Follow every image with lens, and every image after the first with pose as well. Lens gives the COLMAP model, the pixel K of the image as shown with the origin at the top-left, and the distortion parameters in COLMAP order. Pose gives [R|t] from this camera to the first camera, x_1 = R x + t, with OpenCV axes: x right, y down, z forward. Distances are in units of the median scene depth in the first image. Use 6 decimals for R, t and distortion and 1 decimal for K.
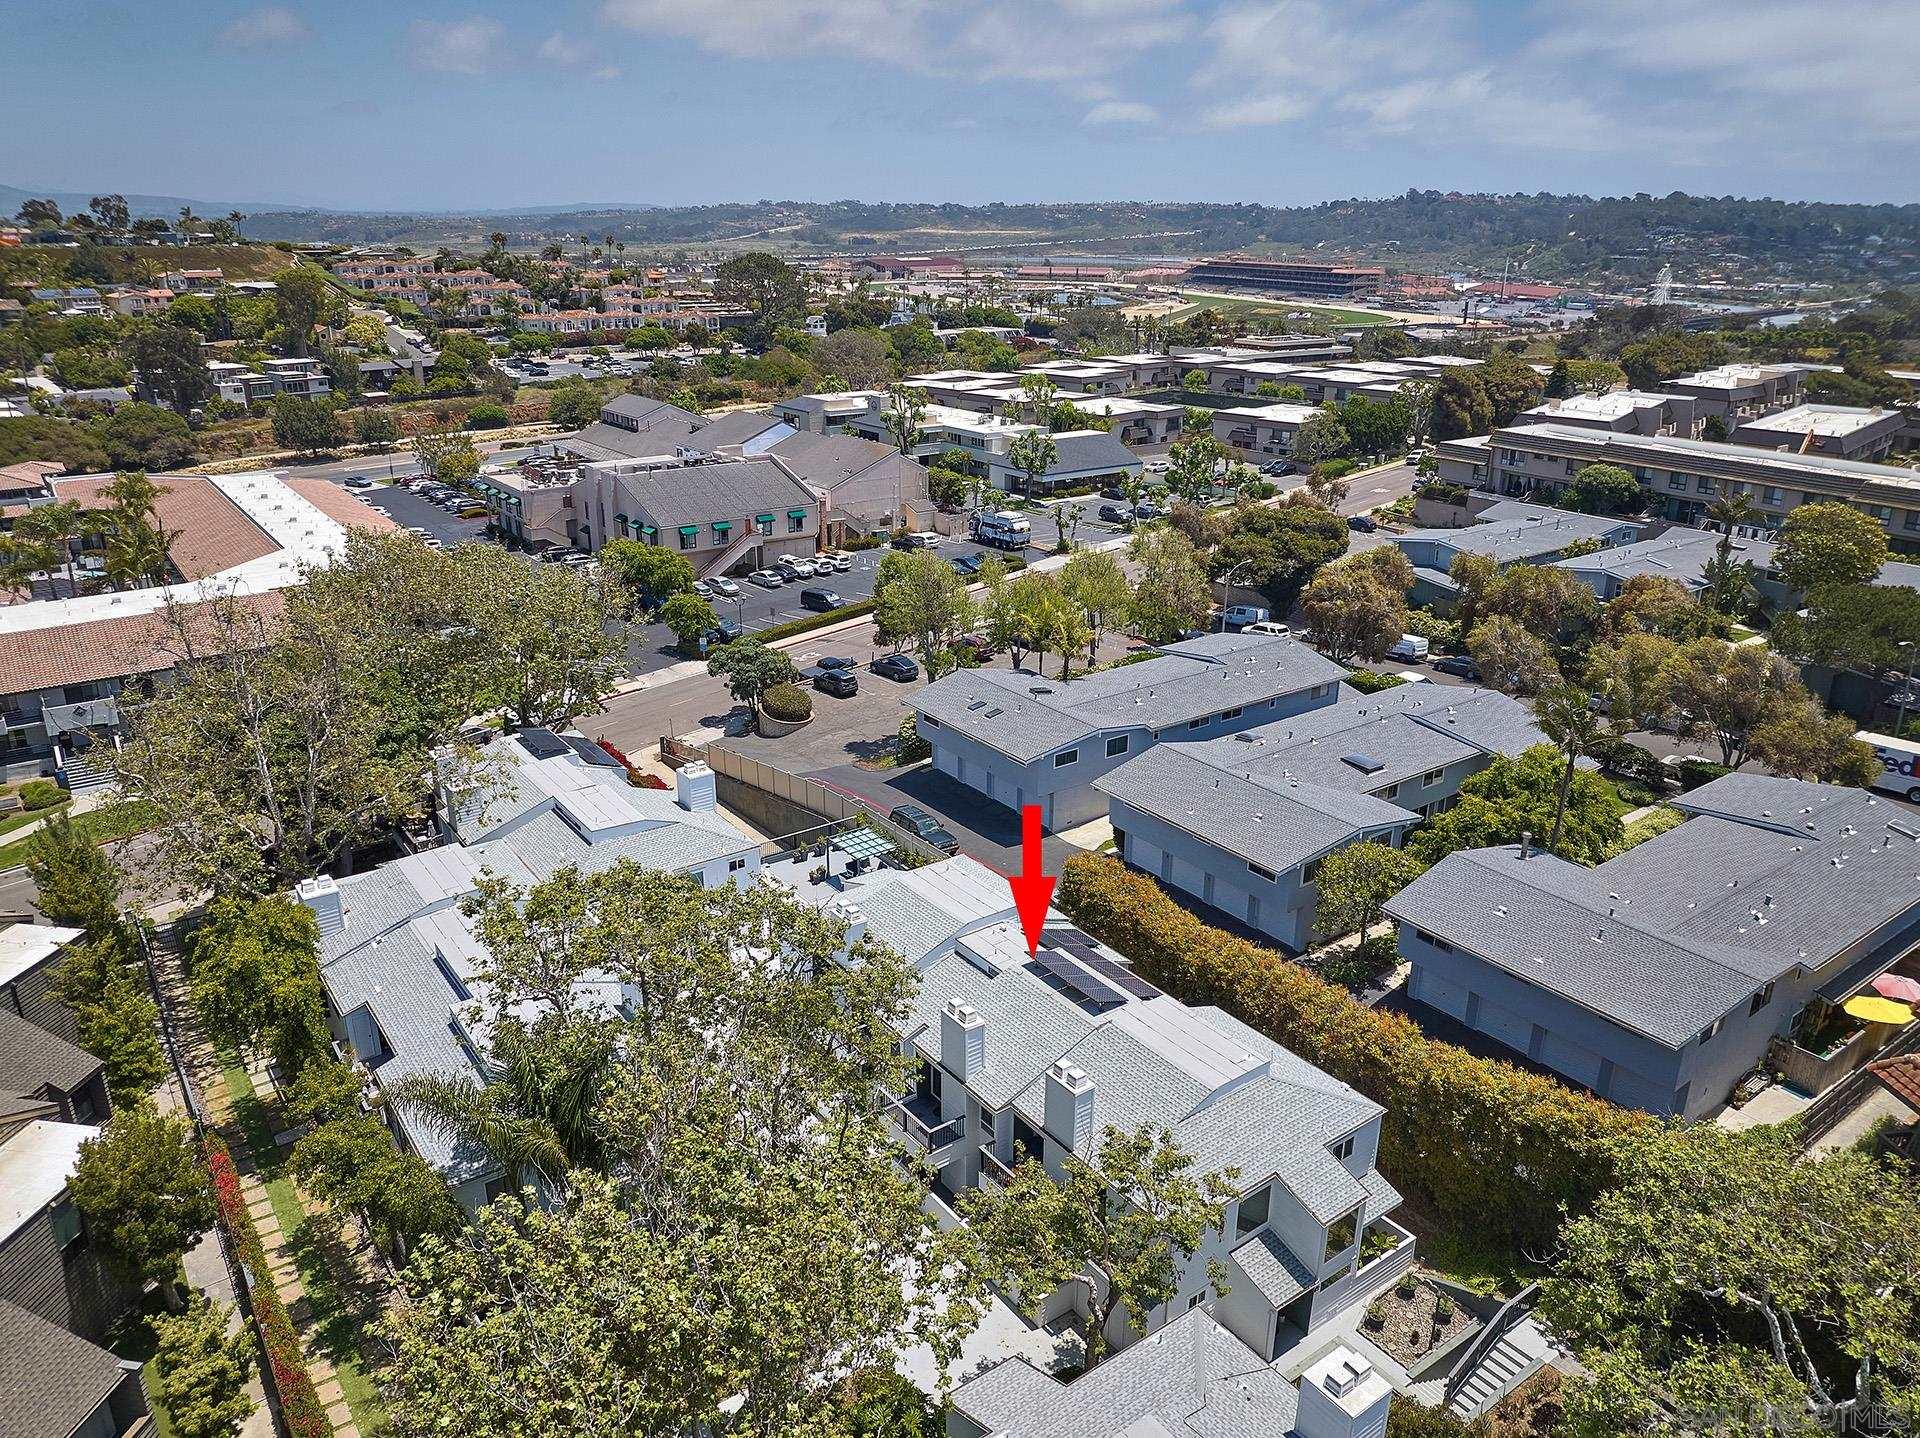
lens RADIAL K [[1348.9, 0, 960.0], [0, 1348.9, 719.0], [0, 0, 1]] dist [-0.039117, -0.003019]
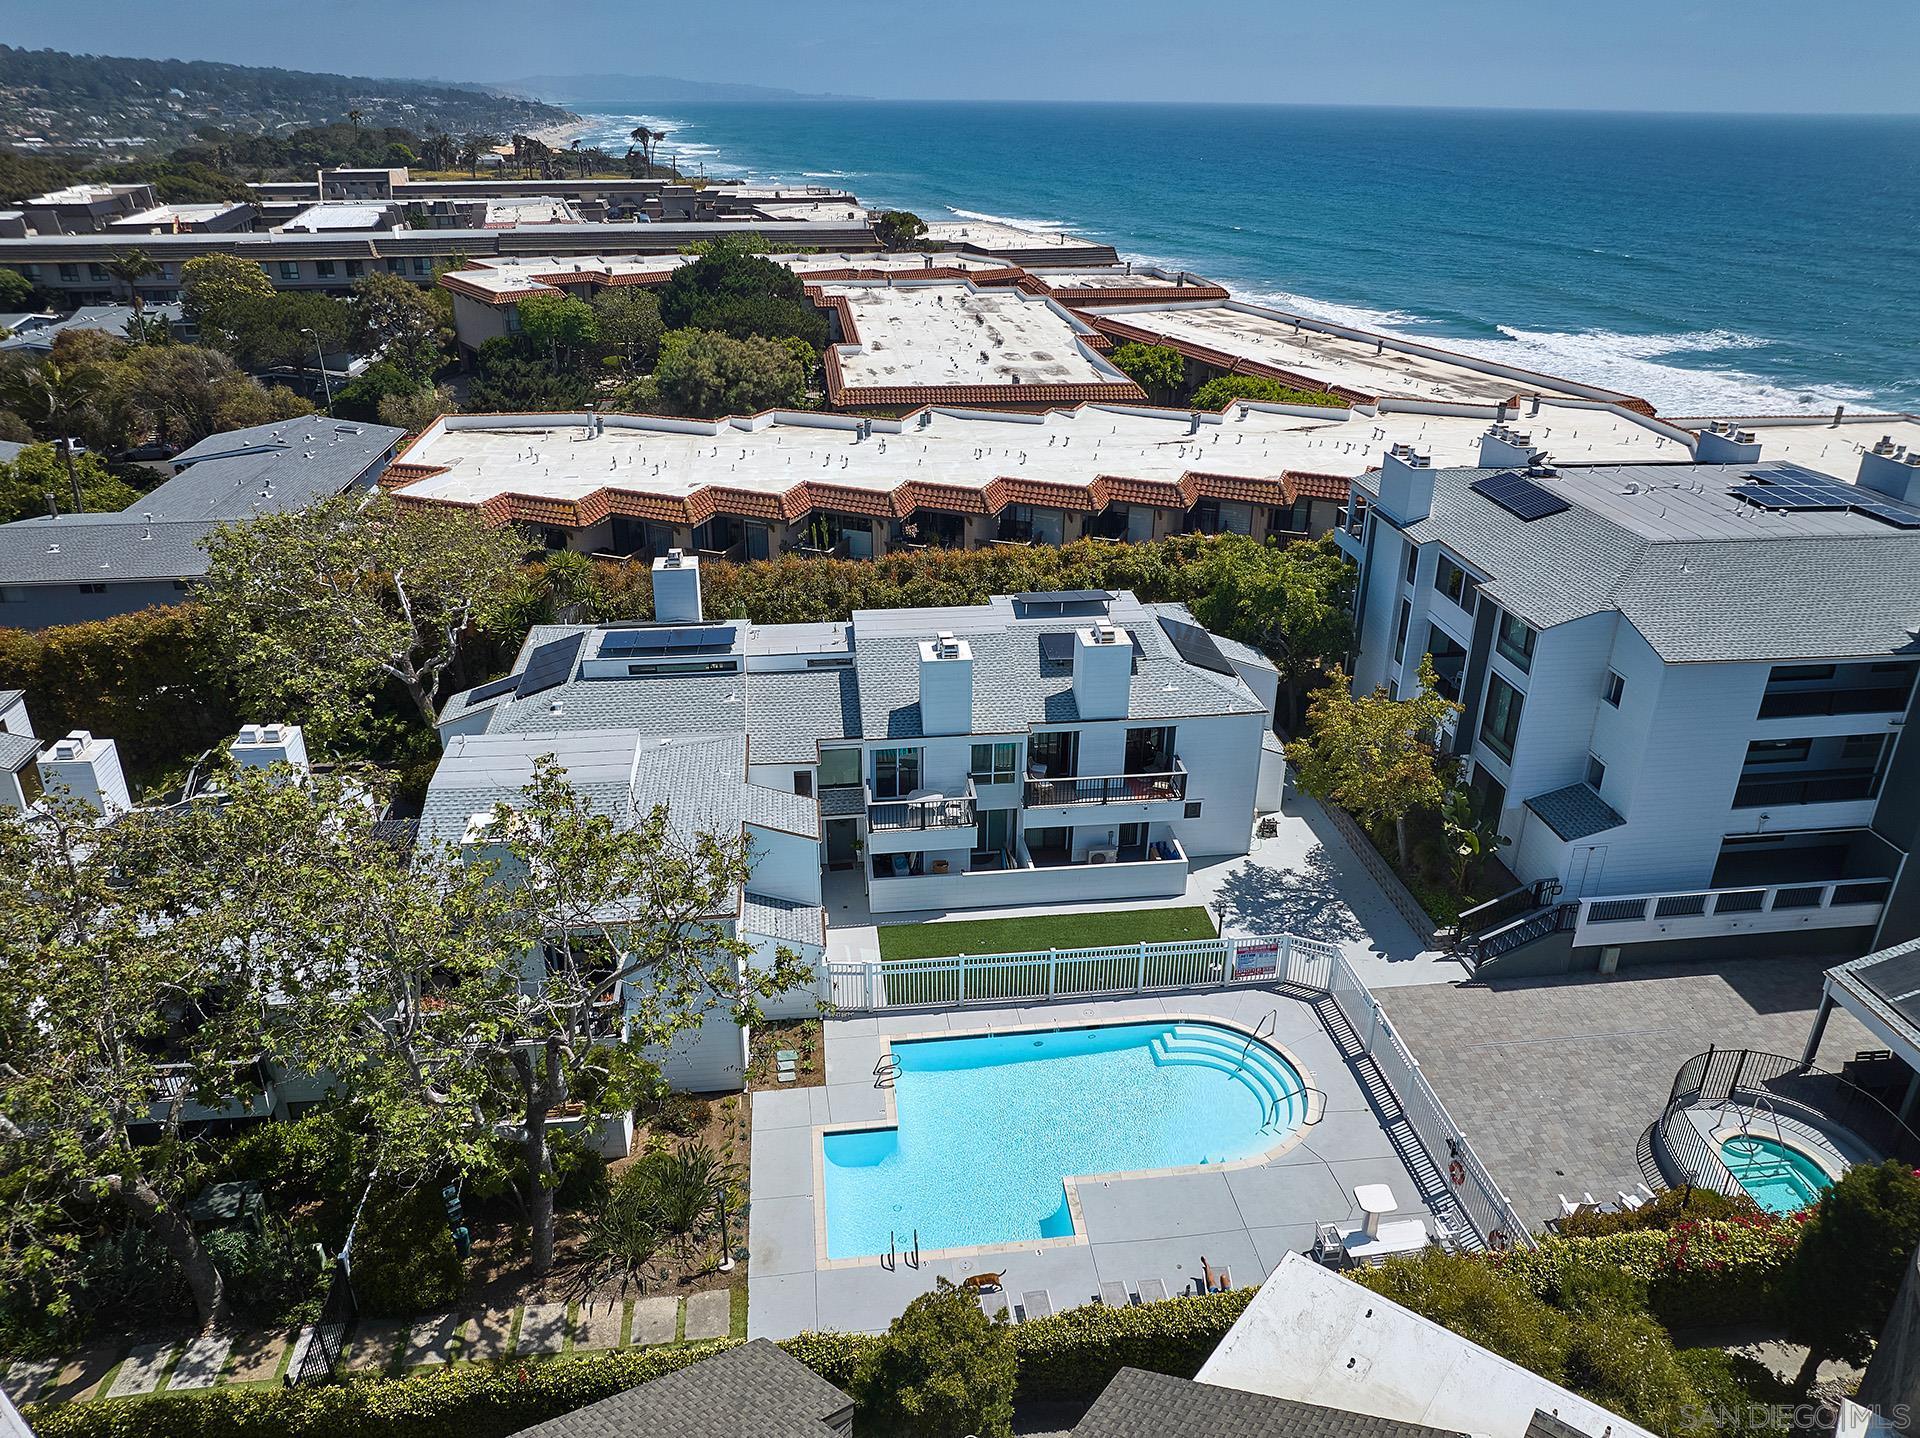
lens RADIAL K [[1359.2, 0, 960.0], [0, 1359.2, 719.0], [0, 0, 1]] dist [-0.074467, 0.050963]
pose [[0.481258, -0.366625, 0.796227, -0.055204], [0.295751, 0.922985, 0.246233, 0.077843], [-0.825180, 0.116983, 0.552623, -0.070538]]
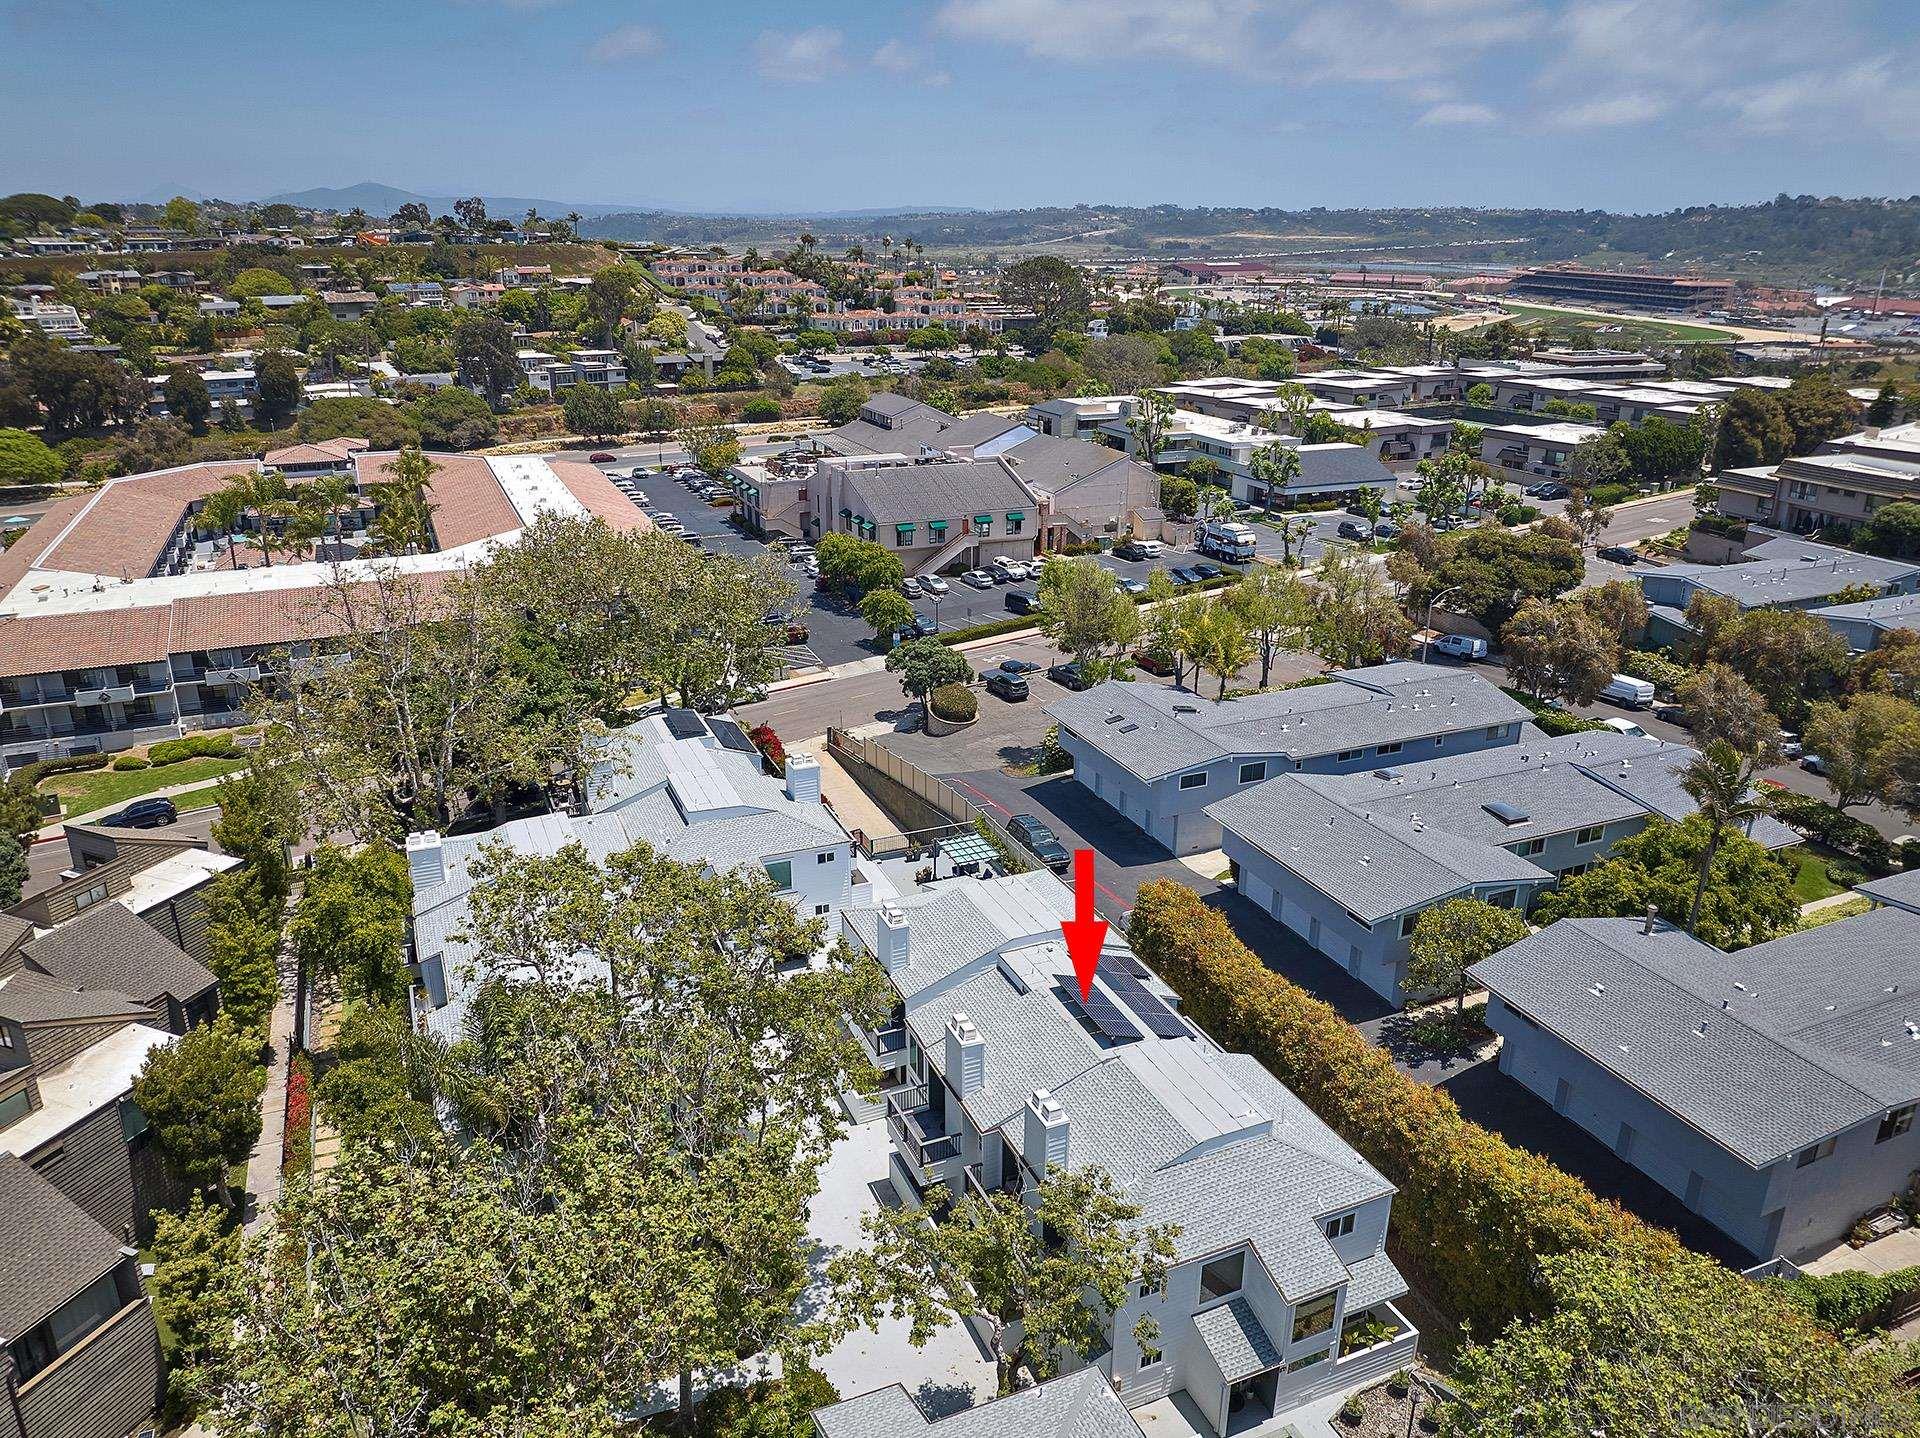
lens RADIAL K [[1351.5, 0, 960.0], [0, 1351.5, 719.0], [0, 0, 1]] dist [-0.053154, 0.020975]
pose [[0.975439, 0.074729, -0.207204, 0.054732], [-0.075310, 0.997147, 0.005095, -0.003586], [0.206994, 0.010634, 0.978284, 0.010341]]
